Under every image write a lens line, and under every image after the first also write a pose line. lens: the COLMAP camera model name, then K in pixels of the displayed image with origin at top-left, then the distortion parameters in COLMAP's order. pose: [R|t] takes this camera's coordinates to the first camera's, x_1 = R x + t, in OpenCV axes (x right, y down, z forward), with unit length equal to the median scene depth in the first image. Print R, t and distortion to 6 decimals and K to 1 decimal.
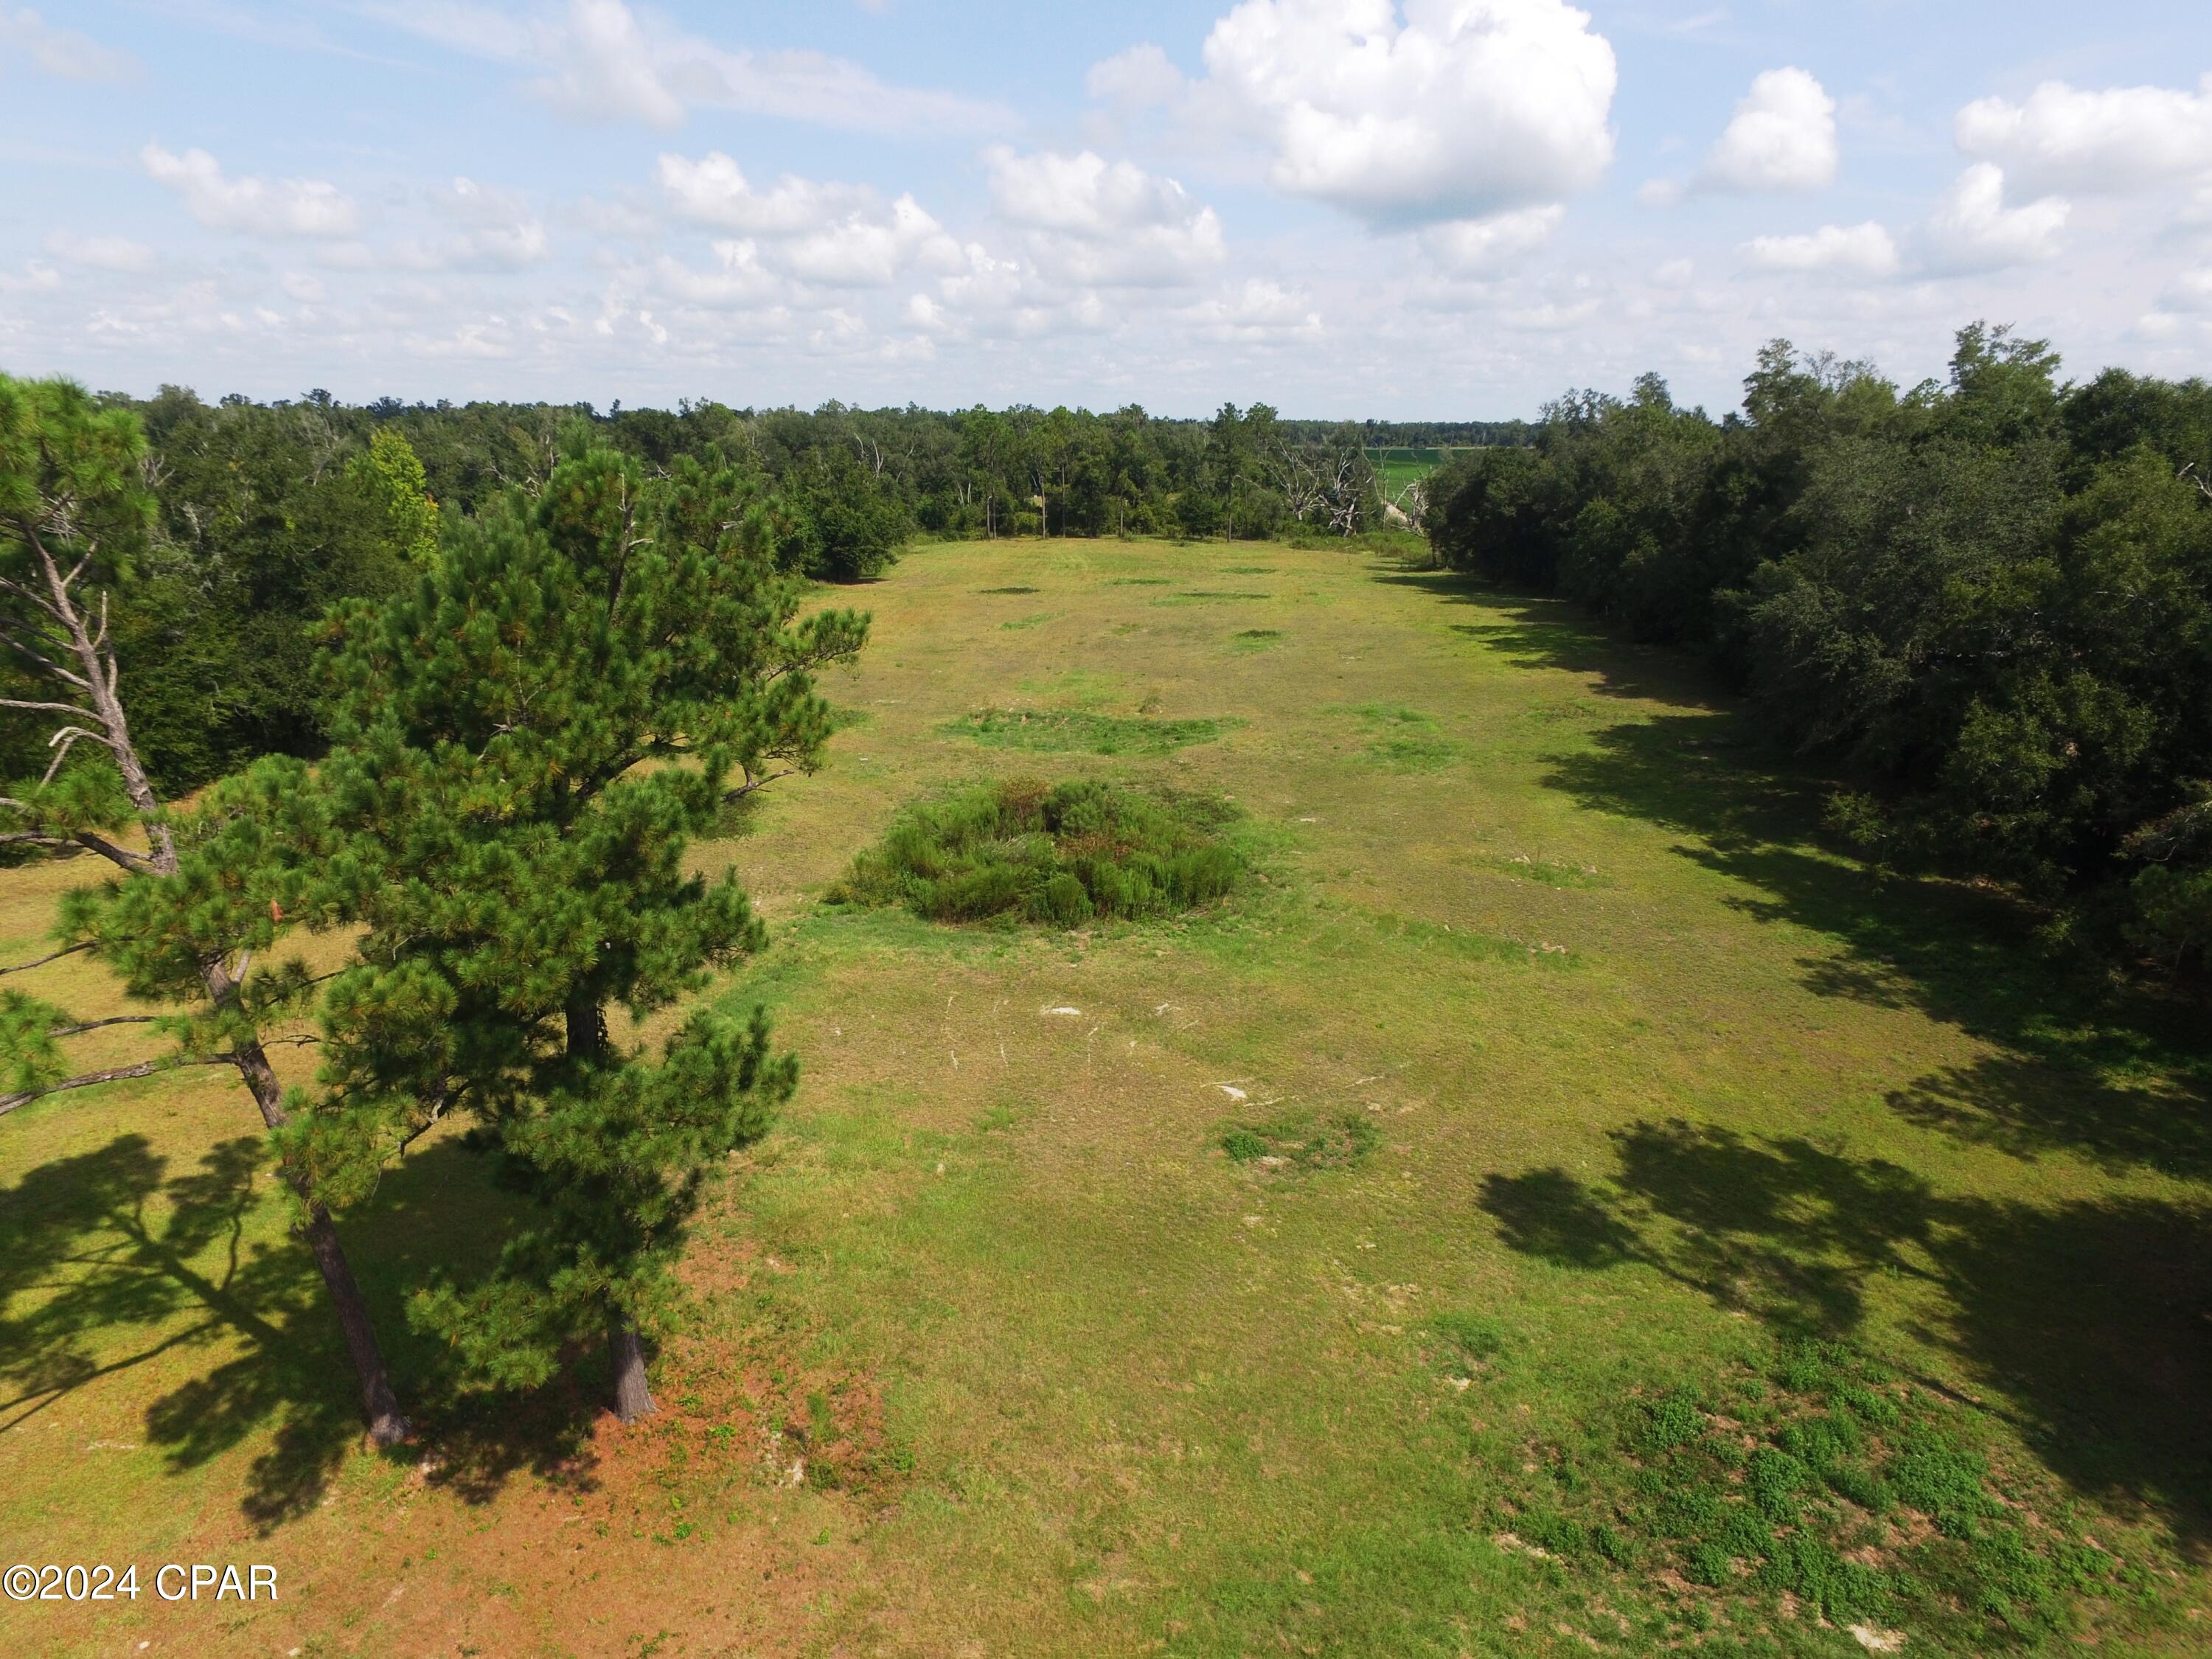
lens RADIAL K [[1300.5, 0, 1100.8], [0, 1300.5, 839.0], [0, 0, 1]] dist [-0.004111, 0.008906]
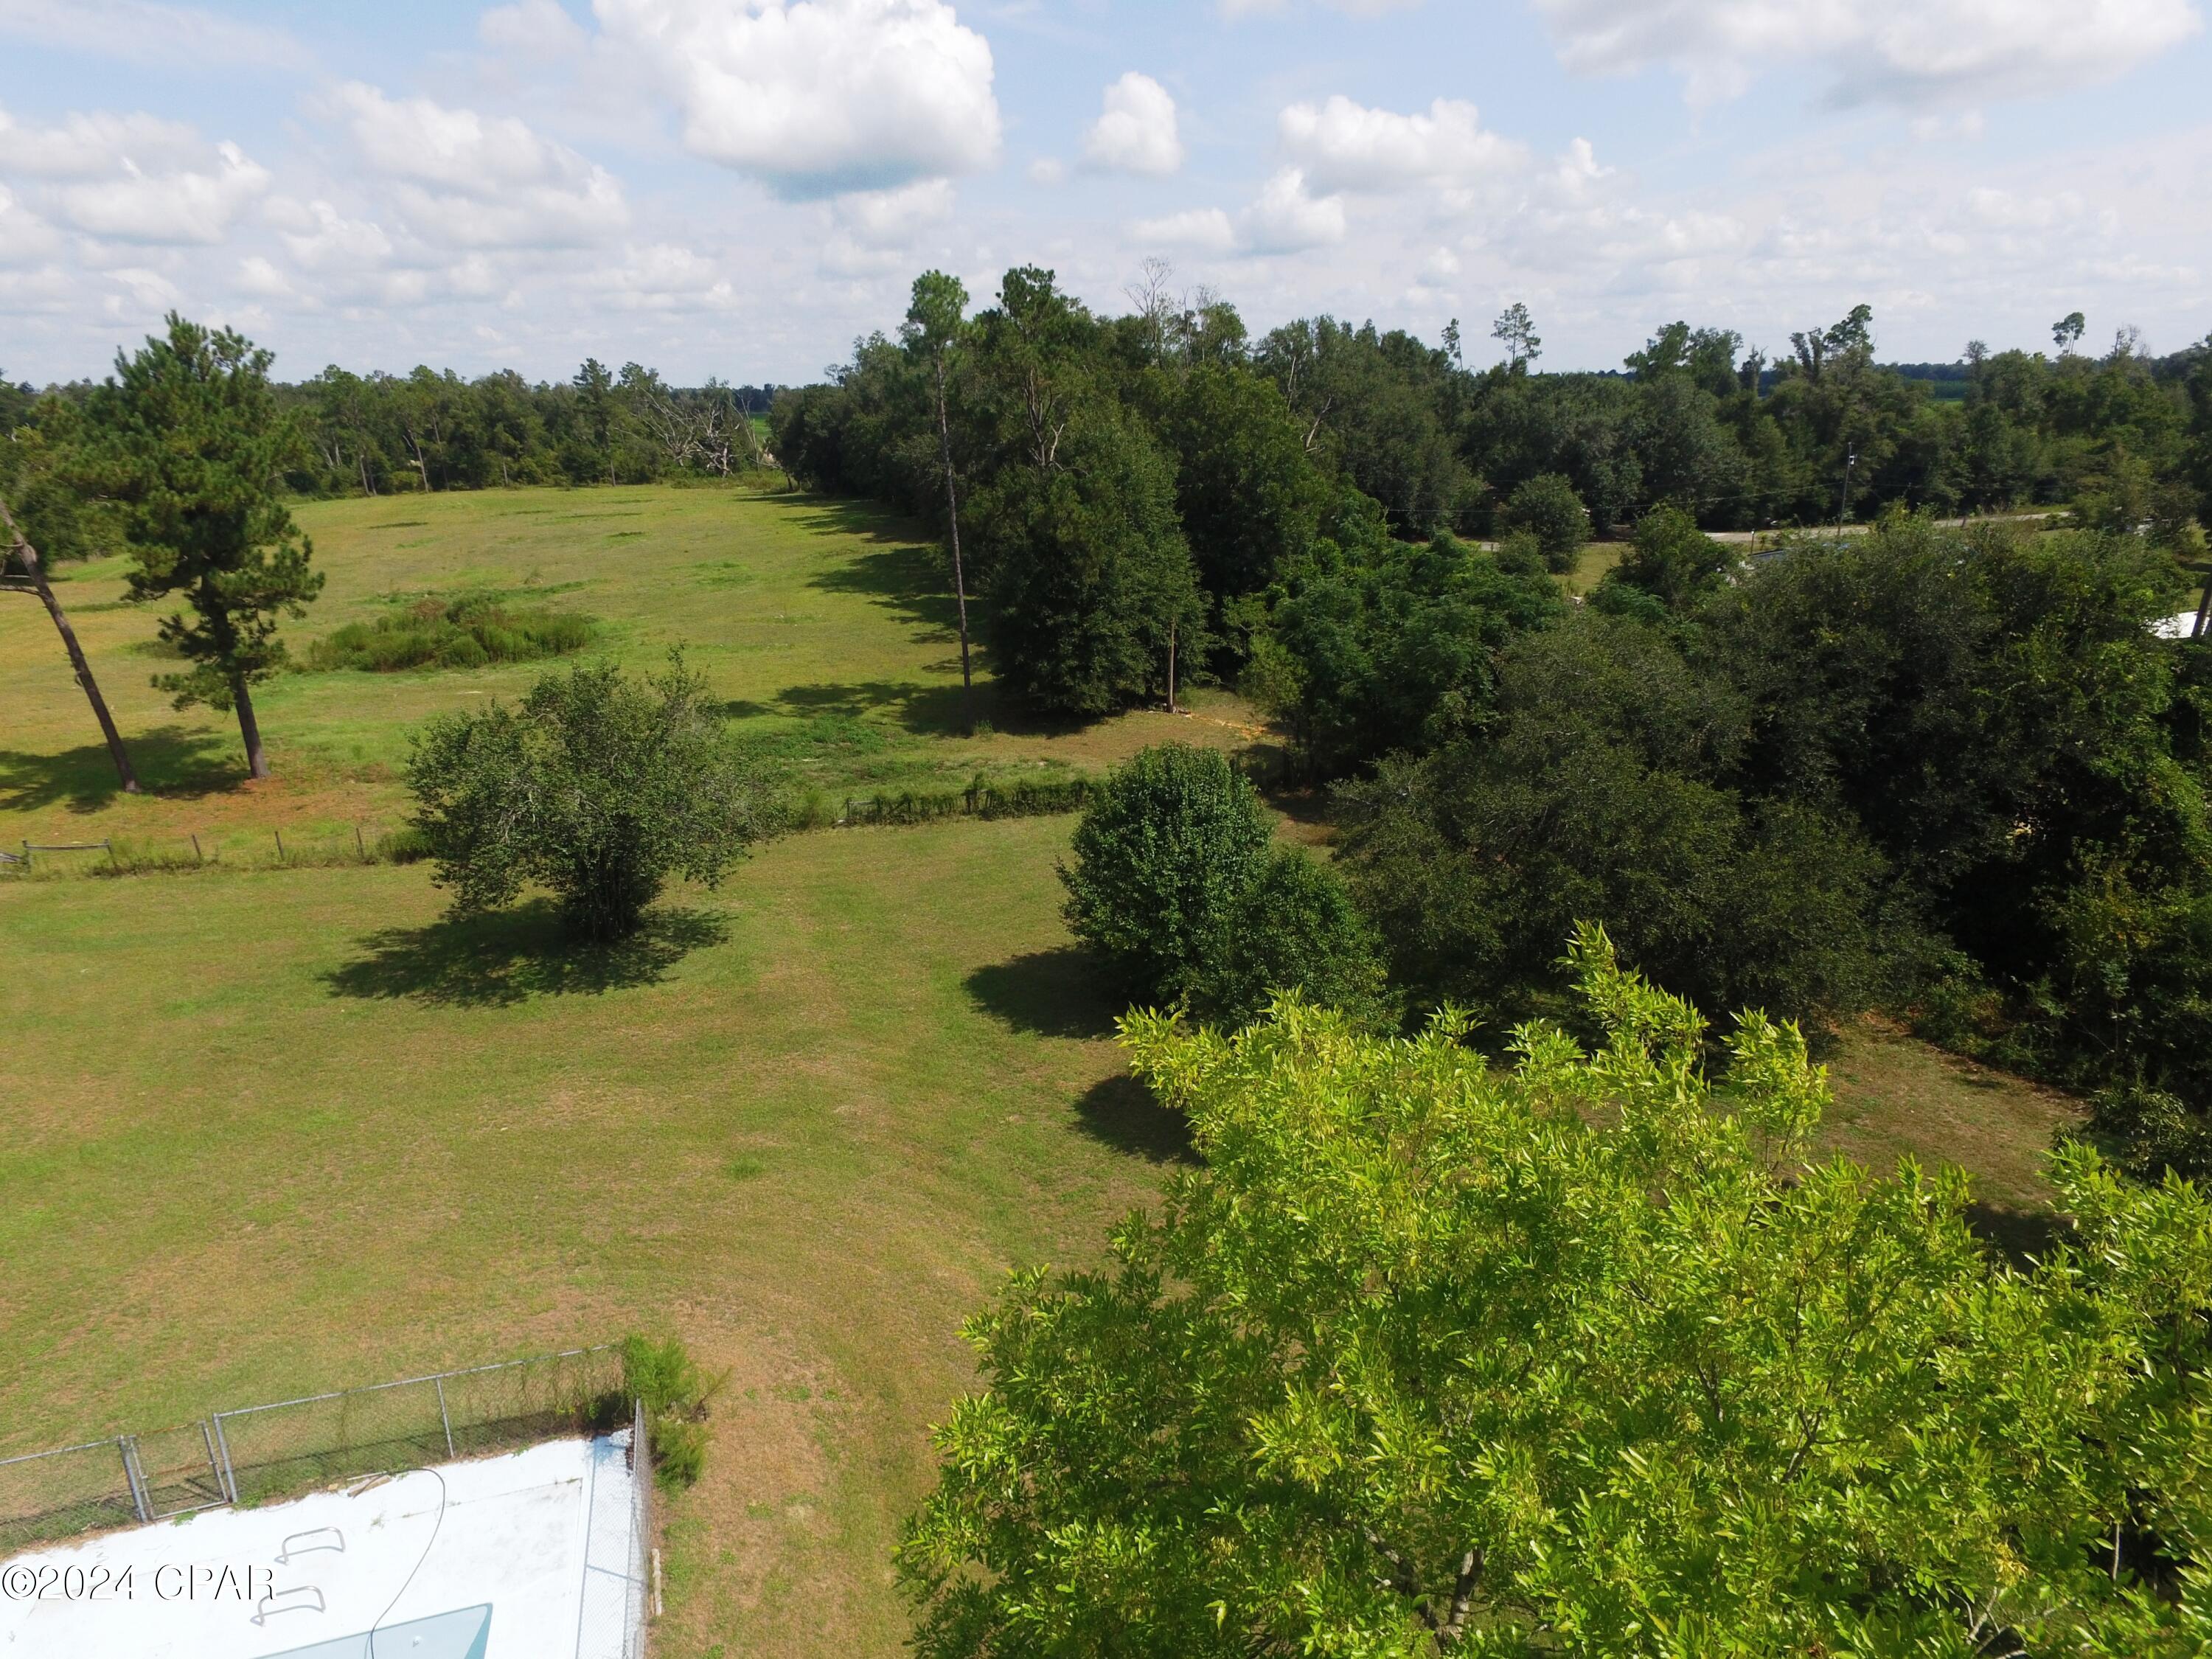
lens RADIAL K [[1300.5, 0, 1098.9], [0, 1300.5, 842.2], [0, 0, 1]] dist [-0.004111, 0.008906]
pose [[0.911915, -0.159438, 0.378142, 0.035867], [0.150086, 0.987181, 0.054289, 0.289138], [-0.381950, 0.007247, 0.924155, -0.698383]]
